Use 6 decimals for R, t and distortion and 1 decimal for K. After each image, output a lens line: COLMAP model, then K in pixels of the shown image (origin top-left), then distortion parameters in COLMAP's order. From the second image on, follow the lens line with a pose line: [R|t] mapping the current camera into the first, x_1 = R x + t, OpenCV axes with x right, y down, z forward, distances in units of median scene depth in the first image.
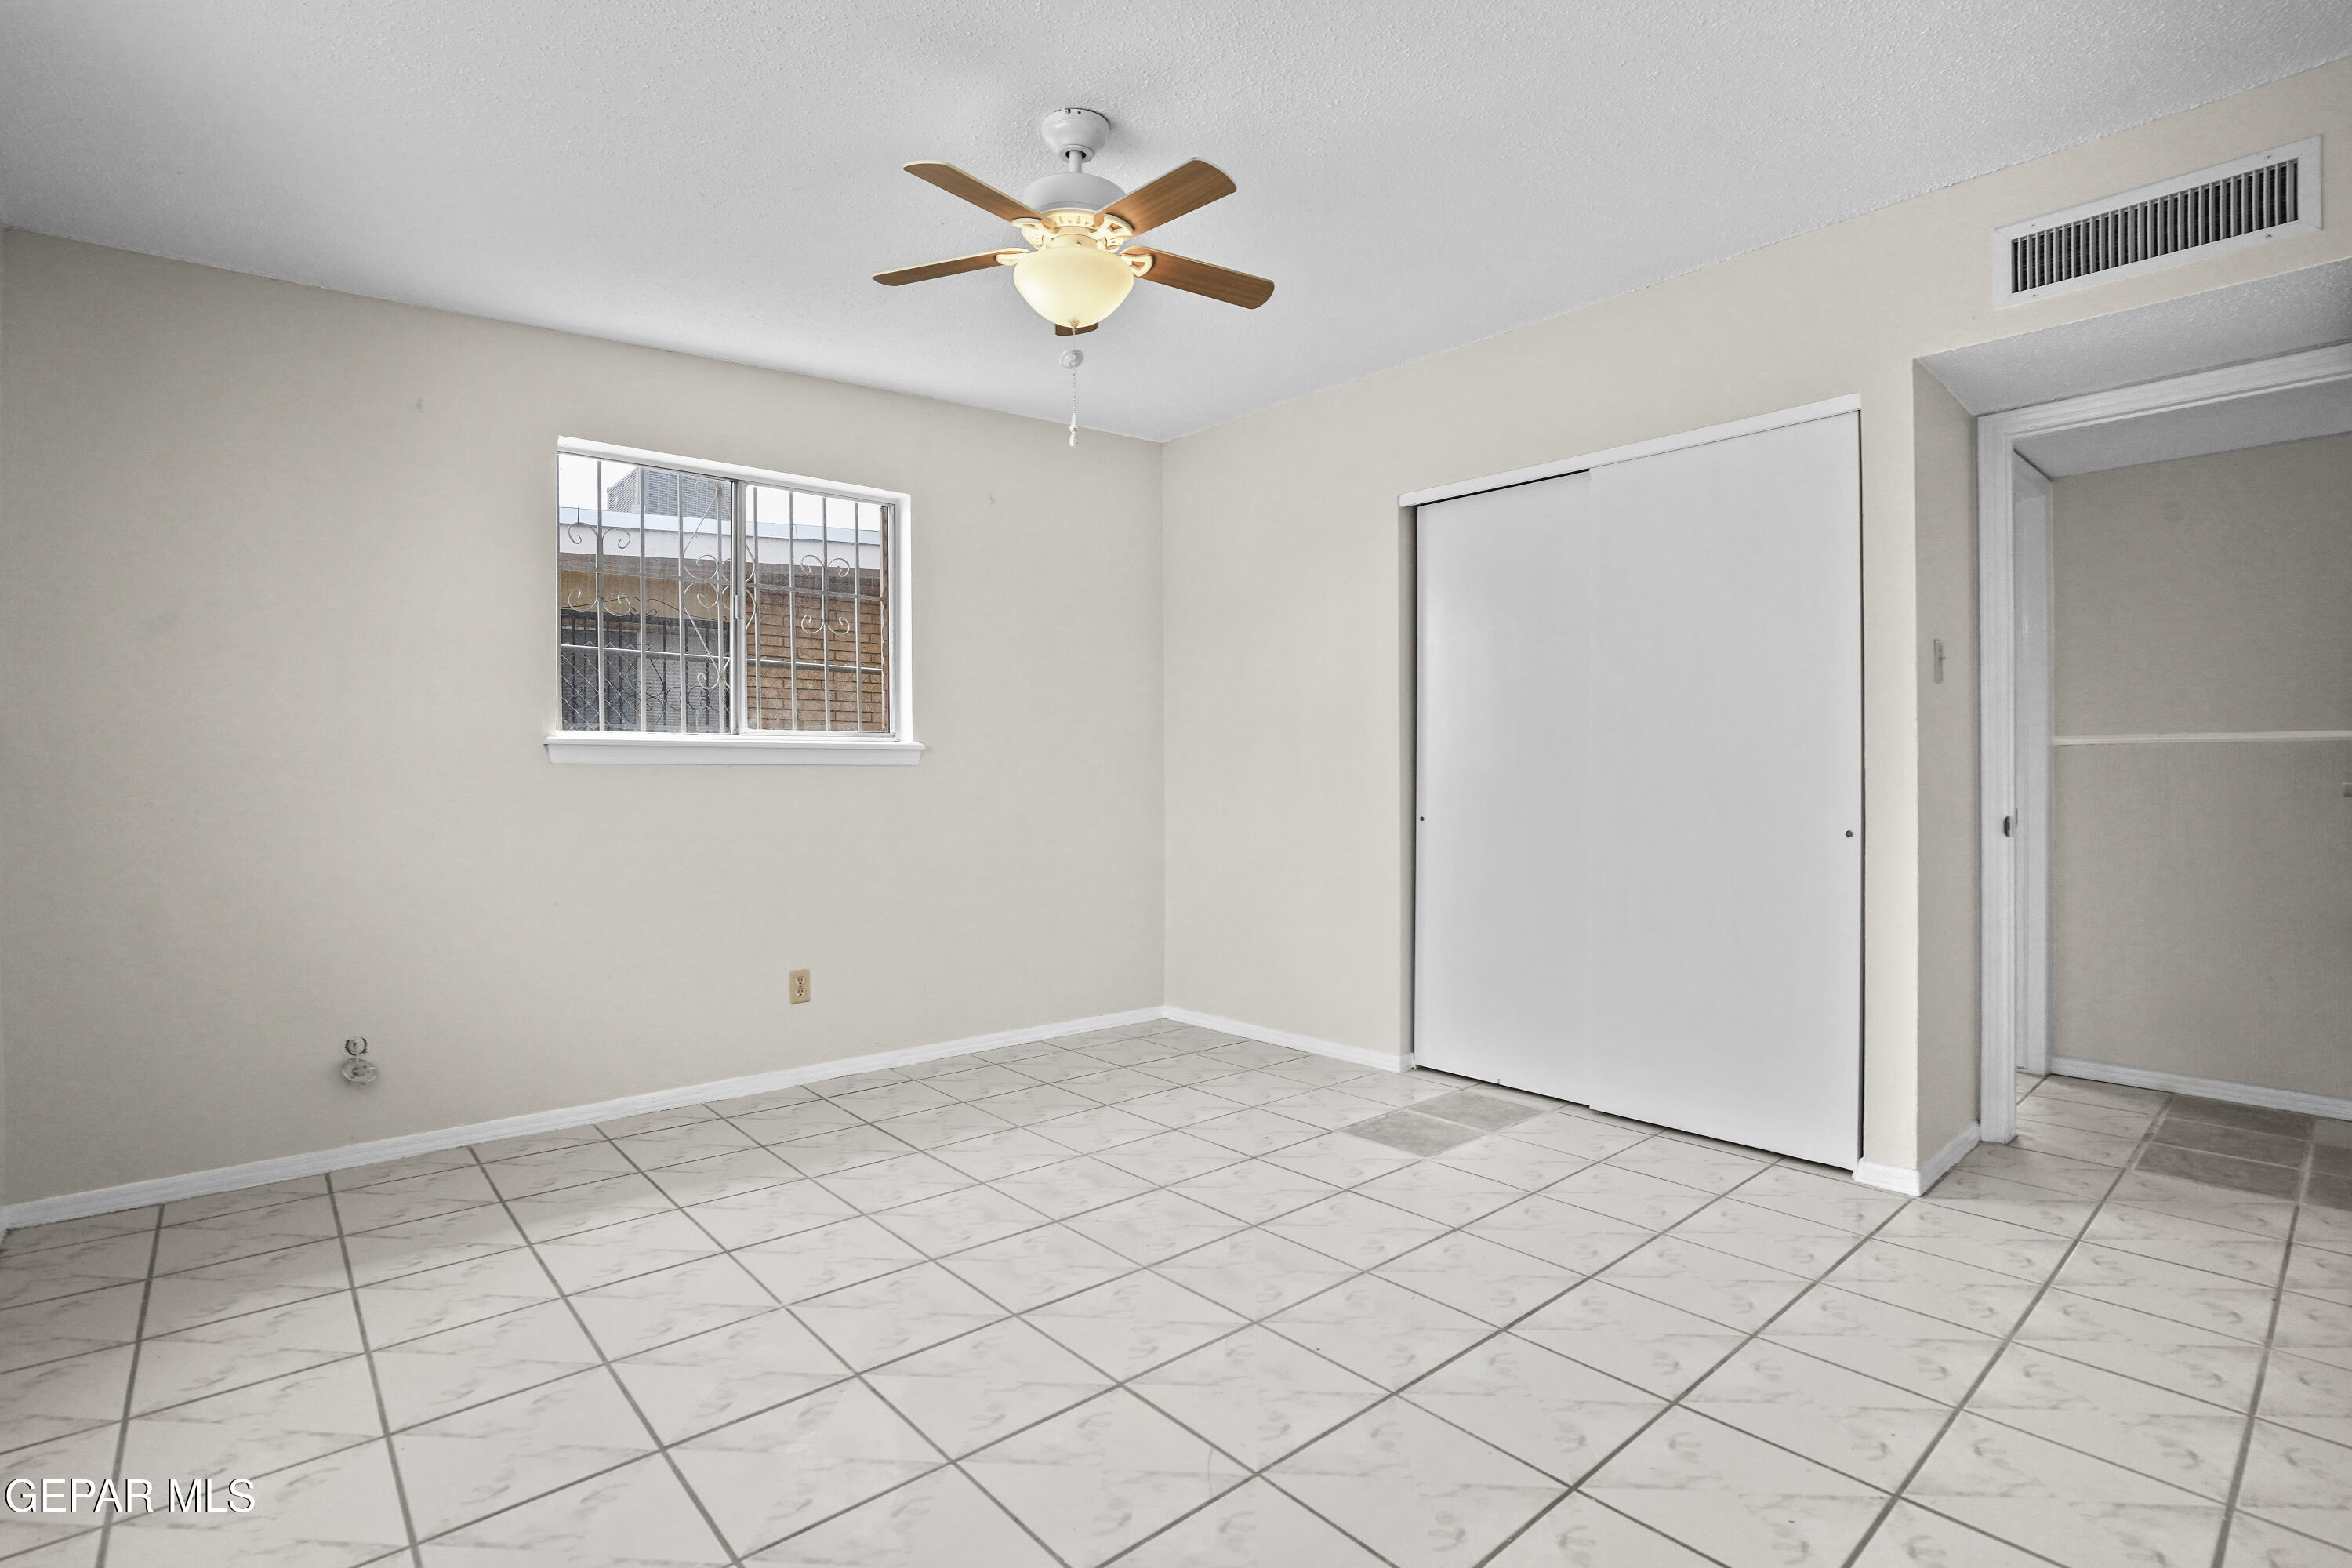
lens RADIAL K [[1101.8, 0, 1151.8], [0, 1101.8, 768.1], [0, 0, 1]] dist [-0.039759, 0.008129]
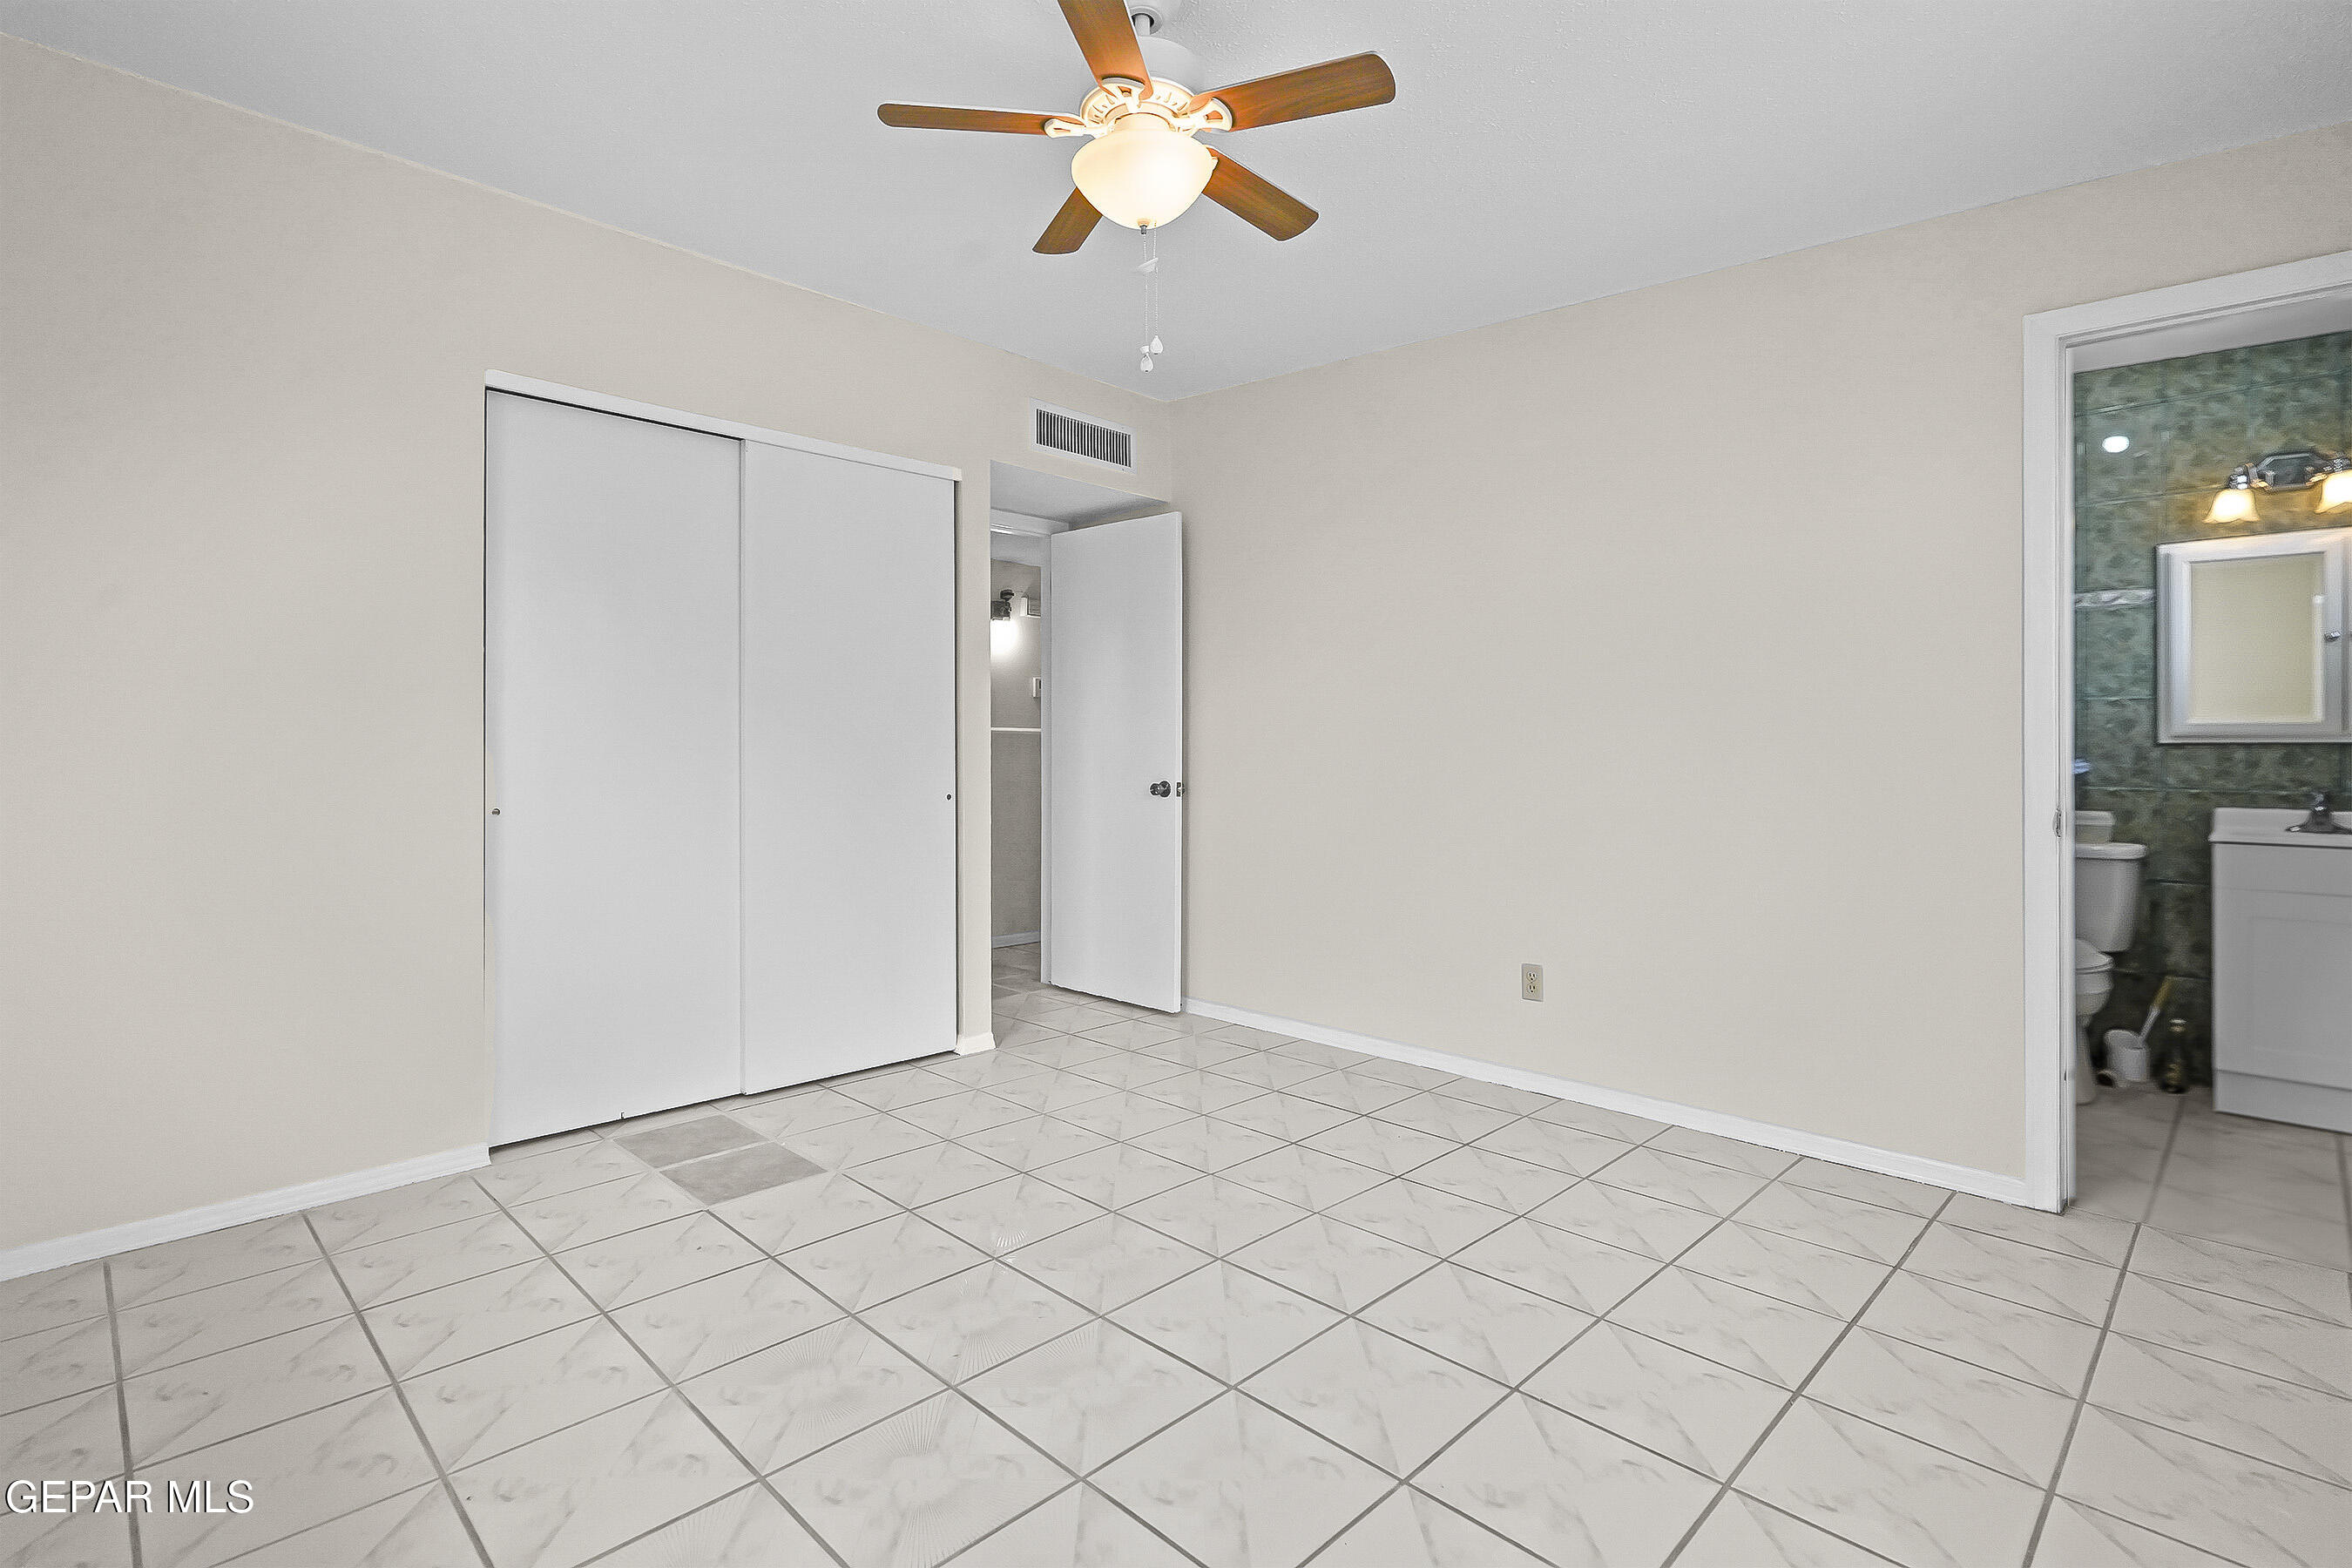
lens RADIAL K [[1101.8, 0, 1156.3], [0, 1101.8, 764.5], [0, 0, 1]] dist [-0.039759, 0.008129]
pose [[-0.064973, -0.008467, 0.997851, -0.661823], [-0.000302, 0.999964, 0.008465, 0.007789], [-0.997887, 0.000249, -0.064973, 0.770667]]
